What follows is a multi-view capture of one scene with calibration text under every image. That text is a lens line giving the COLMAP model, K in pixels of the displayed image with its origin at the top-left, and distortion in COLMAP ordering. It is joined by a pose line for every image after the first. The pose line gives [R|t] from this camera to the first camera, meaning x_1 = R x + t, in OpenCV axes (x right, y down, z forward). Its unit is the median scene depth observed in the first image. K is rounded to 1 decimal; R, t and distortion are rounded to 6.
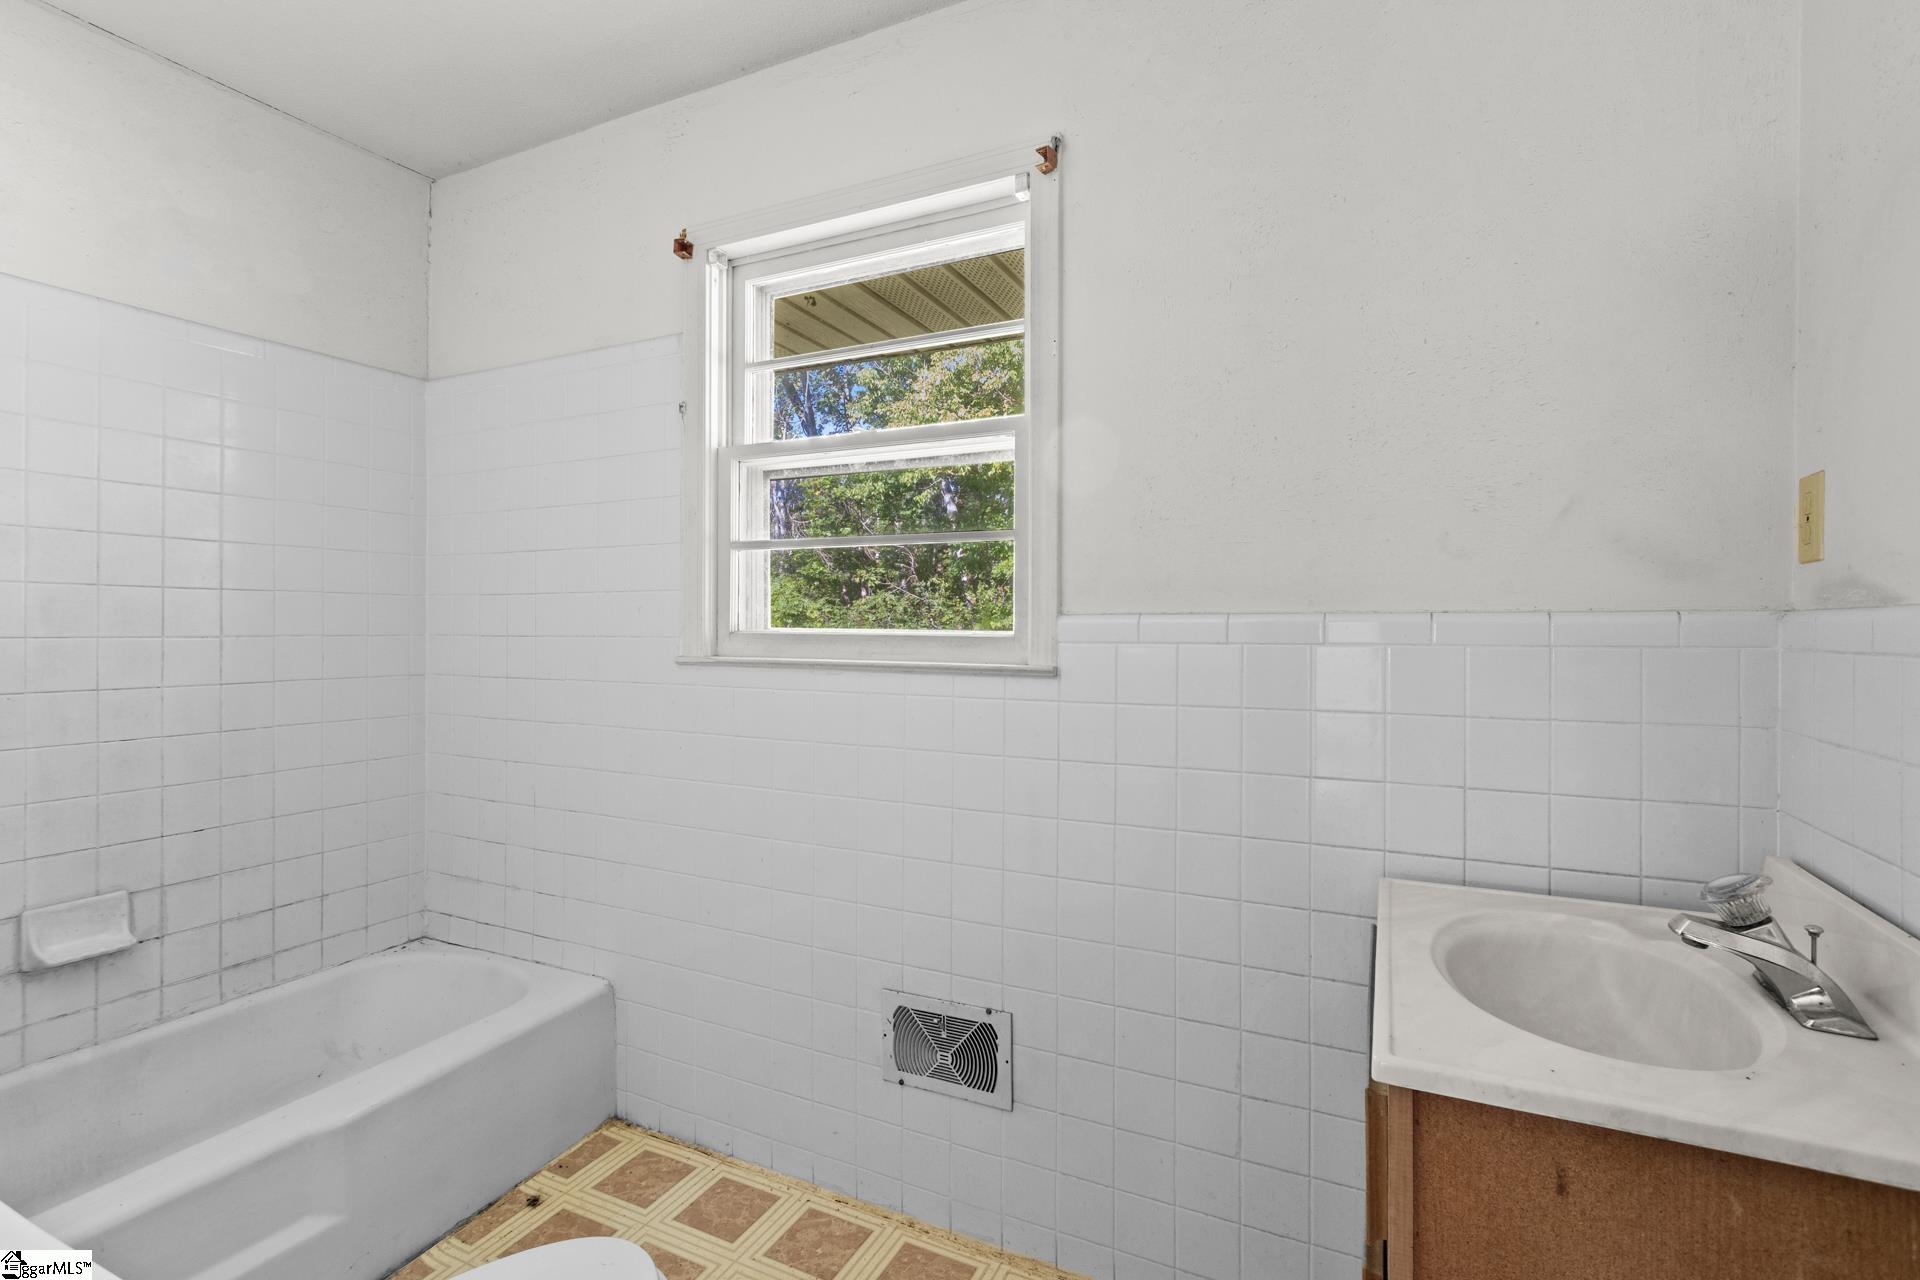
lens RADIAL K [[879.8, 0, 923.1], [0, 879.8, 633.7], [0, 0, 1]] dist [0.006433, -0.002367]
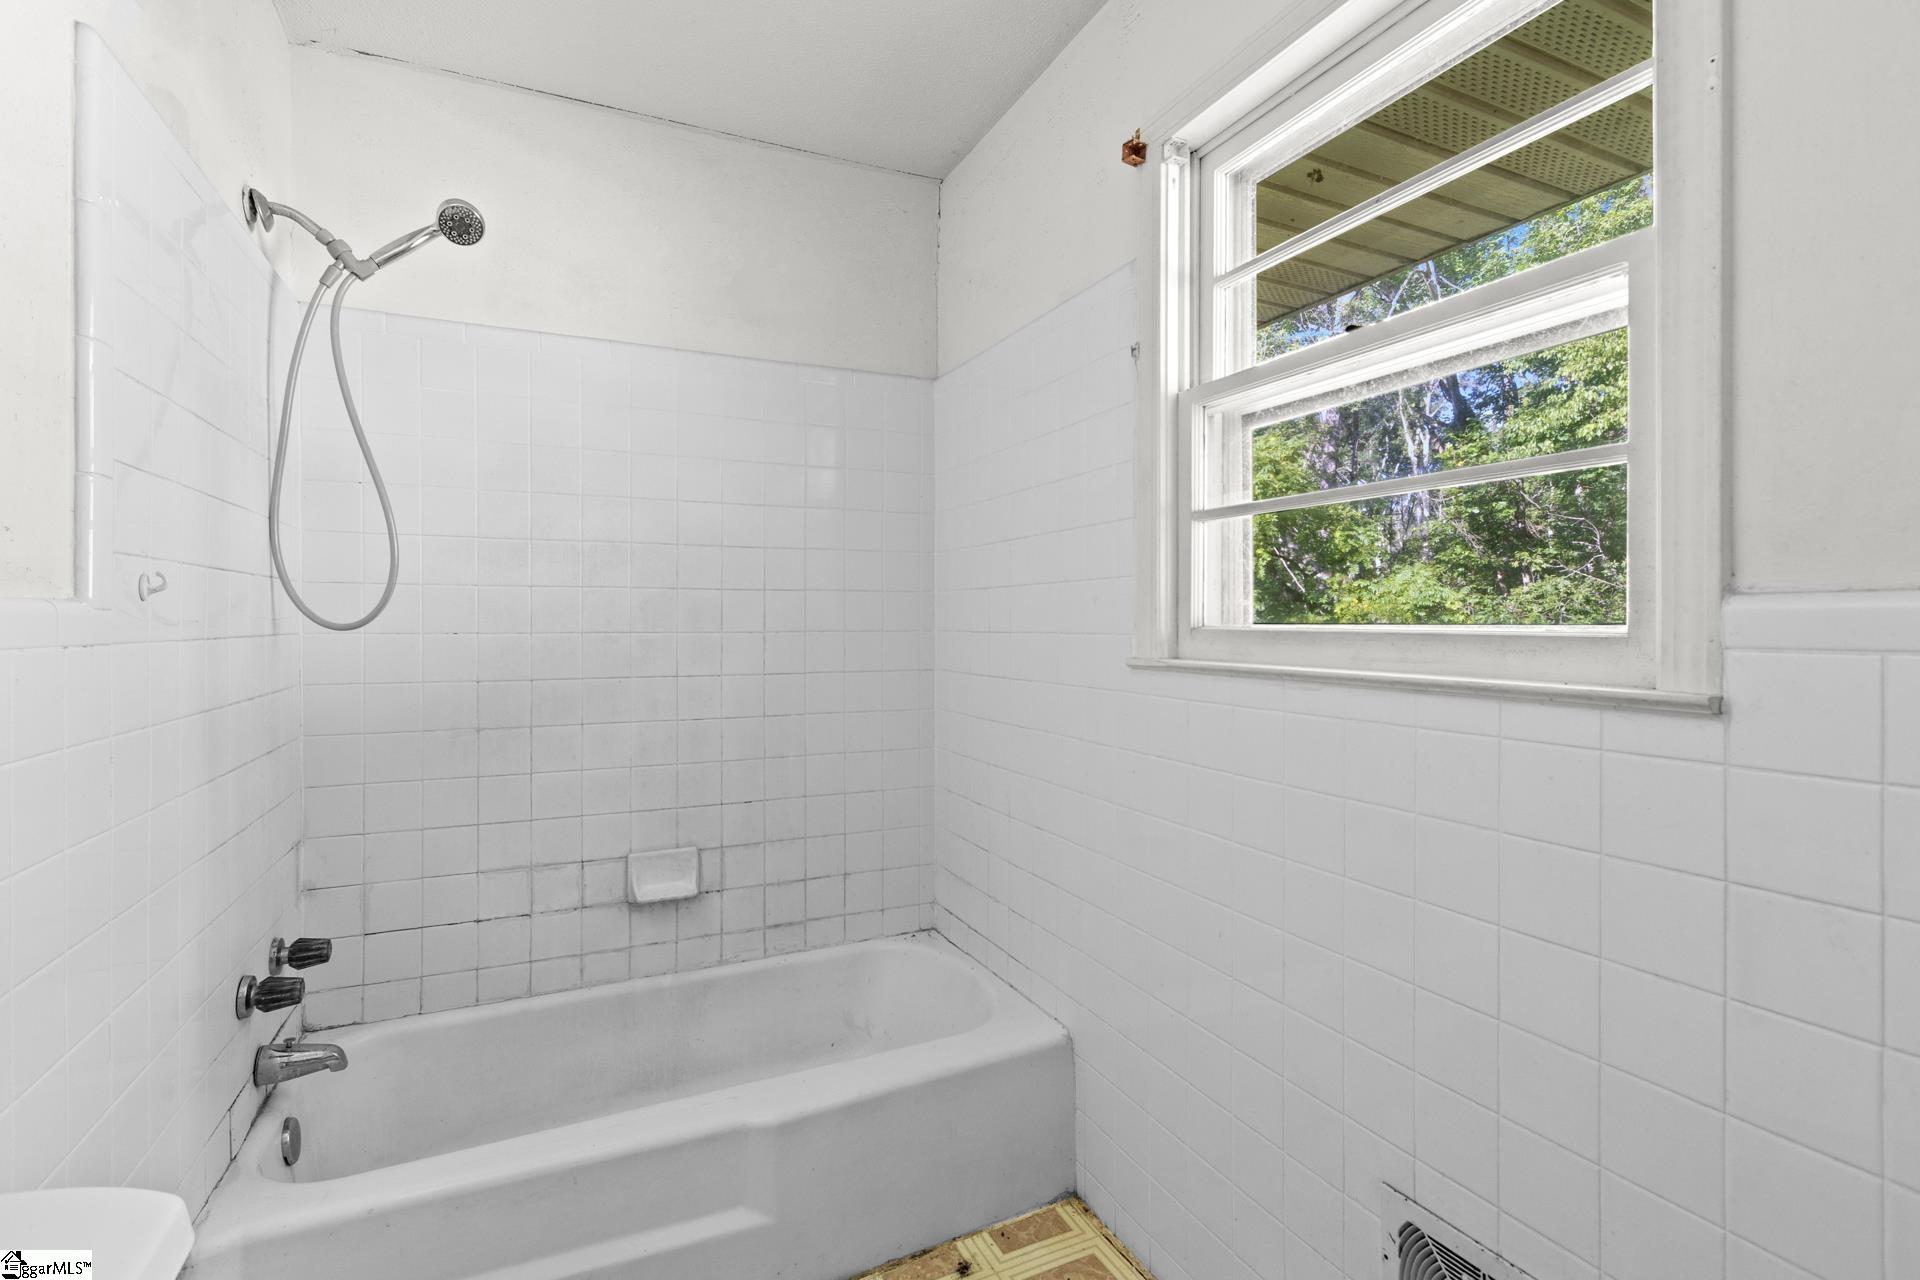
lens RADIAL K [[879.8, 0, 960.7], [0, 879.8, 623.4], [0, 0, 1]] dist [0.006433, -0.002367]
pose [[0.797869, -0.002974, -0.602824, 0.085023], [-0.000463, 0.999985, -0.005546, -0.001279], [0.602831, 0.004704, 0.797855, 0.257837]]
